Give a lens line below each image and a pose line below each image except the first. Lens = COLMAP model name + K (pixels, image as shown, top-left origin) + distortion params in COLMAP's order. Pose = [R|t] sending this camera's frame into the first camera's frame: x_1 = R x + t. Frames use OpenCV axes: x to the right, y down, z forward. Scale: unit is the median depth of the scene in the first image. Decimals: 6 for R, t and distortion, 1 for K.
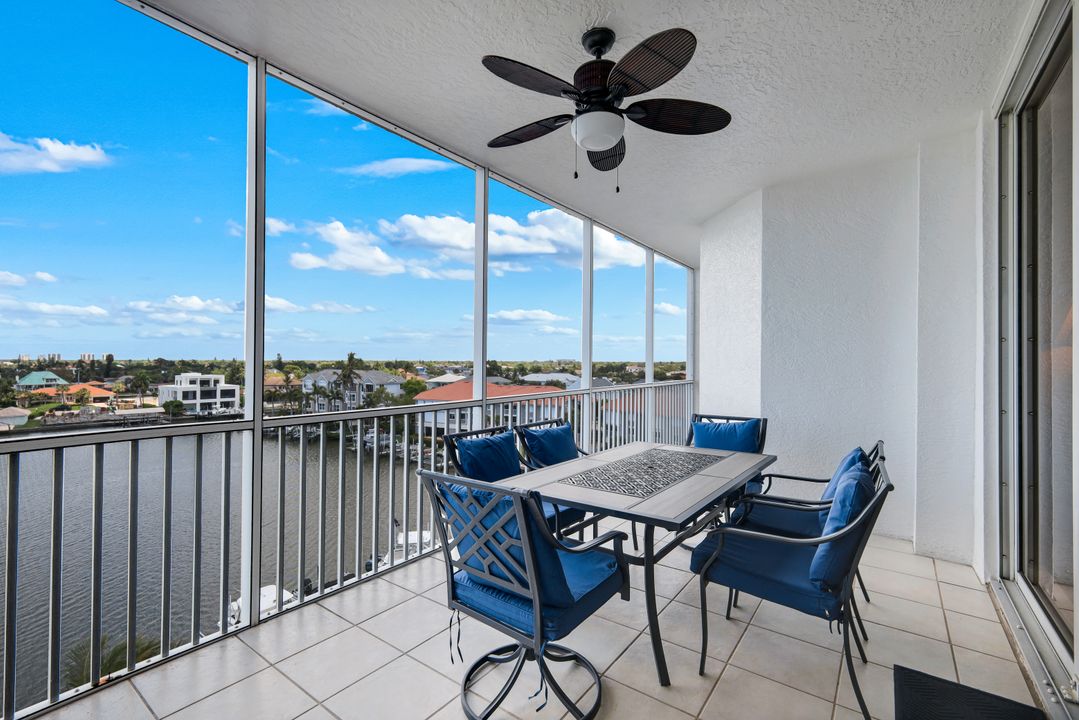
lens RADIAL K [[474.2, 0, 543.1], [0, 474.2, 358.6], [0, 0, 1]] dist [0.000648, -0.000027]
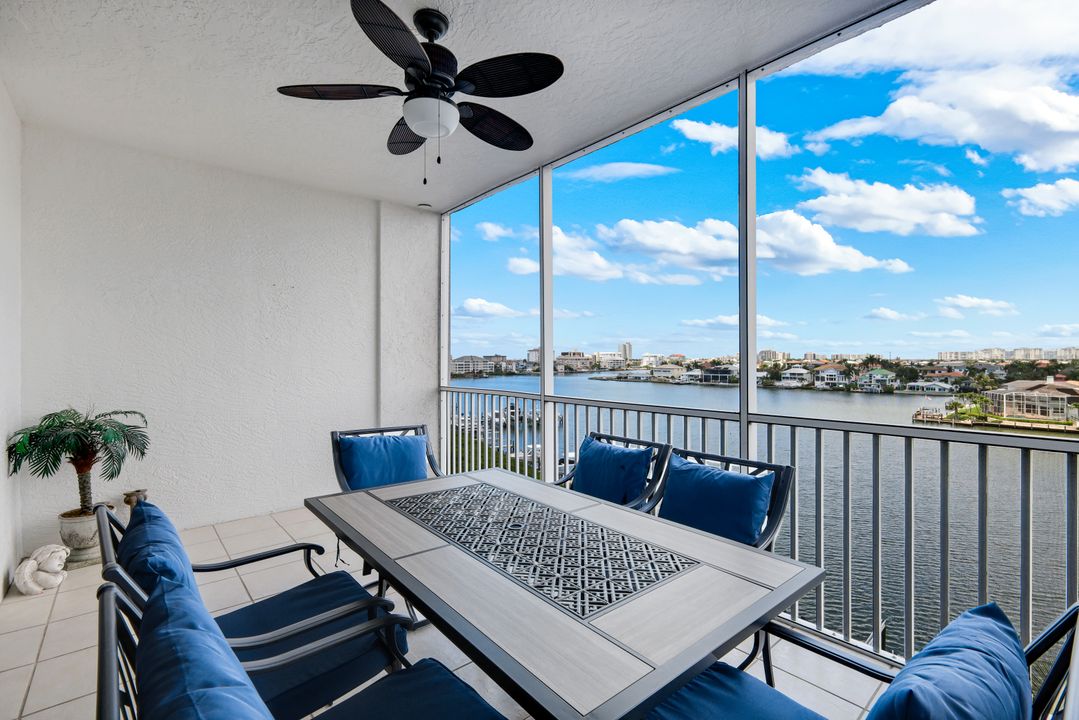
lens RADIAL K [[472.7, 0, 533.6], [0, 472.7, 359.0], [0, 0, 1]] dist [0.001314, 0.001170]
pose [[-0.219301, -0.000009, -0.975657, 0.663333], [0.001984, 0.999998, -0.000456, 0.006888], [0.975655, -0.002036, -0.219300, 0.921131]]
